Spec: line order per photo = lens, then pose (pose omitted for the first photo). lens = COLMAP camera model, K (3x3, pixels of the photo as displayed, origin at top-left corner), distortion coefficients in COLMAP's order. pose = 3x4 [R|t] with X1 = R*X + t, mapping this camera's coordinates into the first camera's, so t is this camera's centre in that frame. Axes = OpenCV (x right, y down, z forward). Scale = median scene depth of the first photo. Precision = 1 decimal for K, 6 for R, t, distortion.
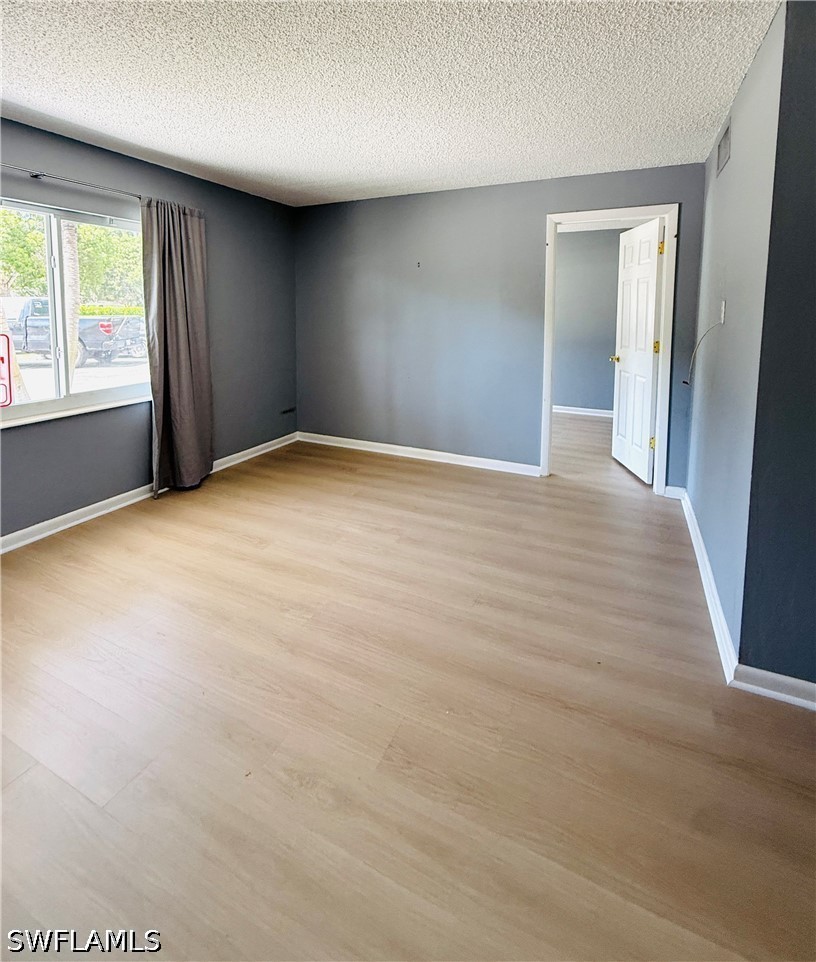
lens RADIAL K [[493.8, 0, 379.0], [0, 493.8, 349.3], [0, 0, 1]] dist [-0.000249, -0.000110]
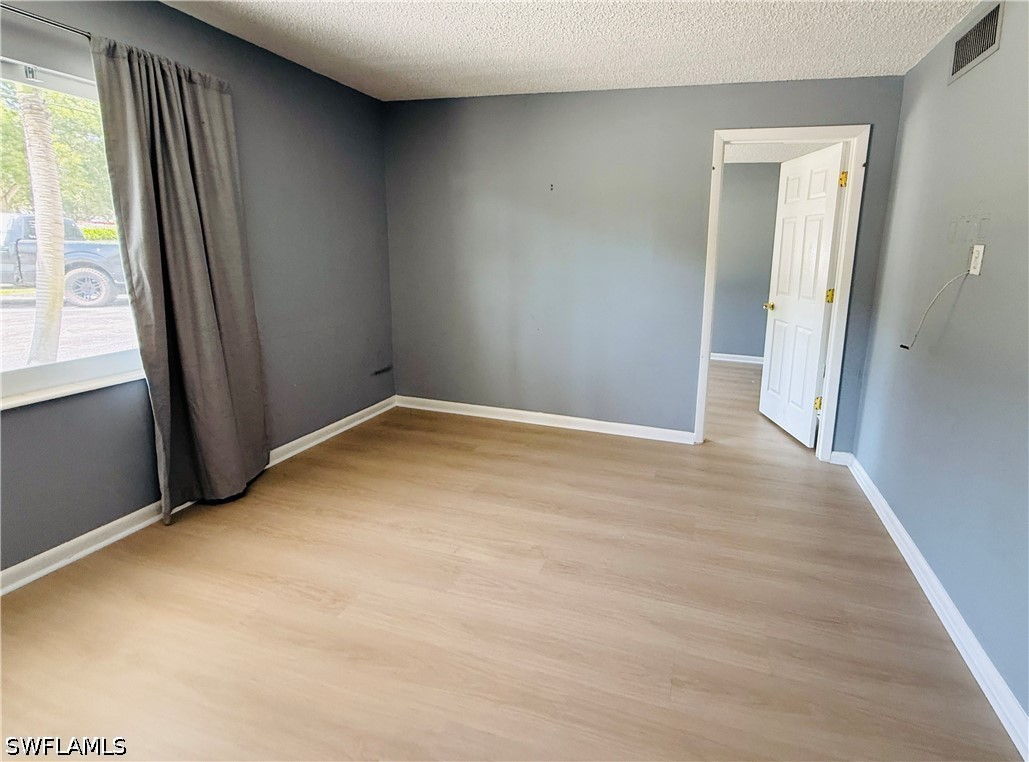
lens RADIAL K [[477.0, 0, 591.4], [0, 477.0, 330.9], [0, 0, 1]] dist [-0.000469, 0.000570]
pose [[0.976116, -0.012339, 0.216900, -0.031222], [-0.009239, 0.995125, 0.098190, -0.022120], [-0.217054, -0.097849, 0.971243, 0.272319]]
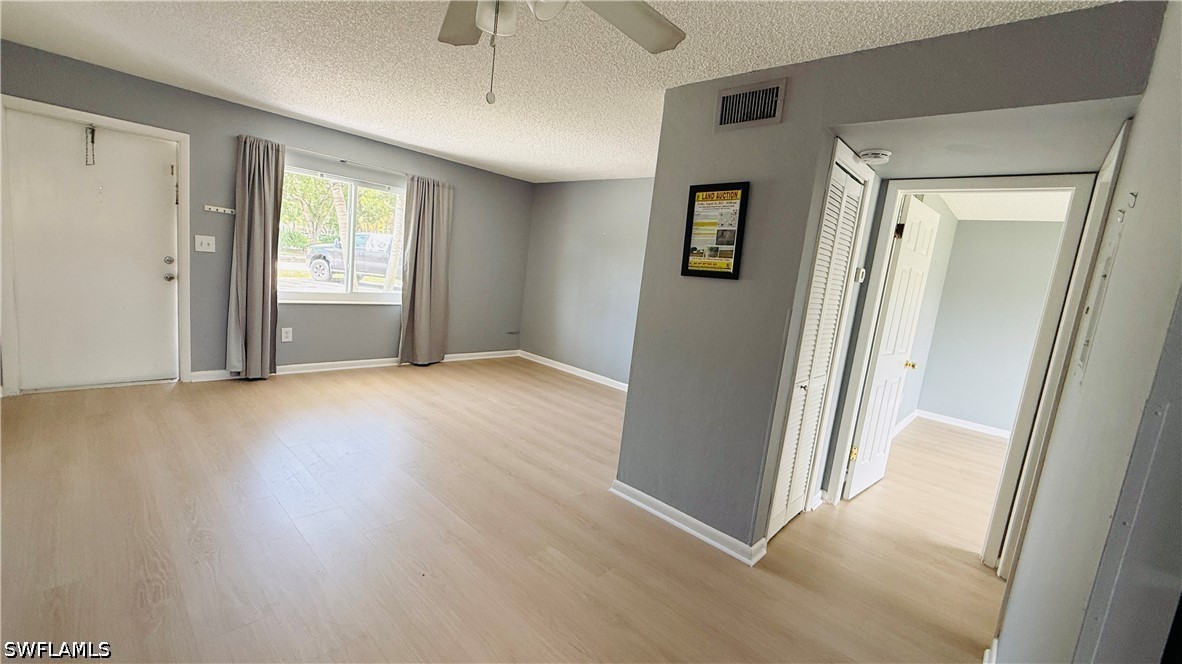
lens RADIAL K [[476.7, 0, 592.9], [0, 476.7, 332.2], [0, 0, 1]] dist [-0.000827, -0.000047]
pose [[0.959936, 0.142161, -0.241482, 0.483685], [-0.130328, 0.989379, 0.064374, 0.013057], [0.248069, -0.030323, 0.968268, -0.310645]]
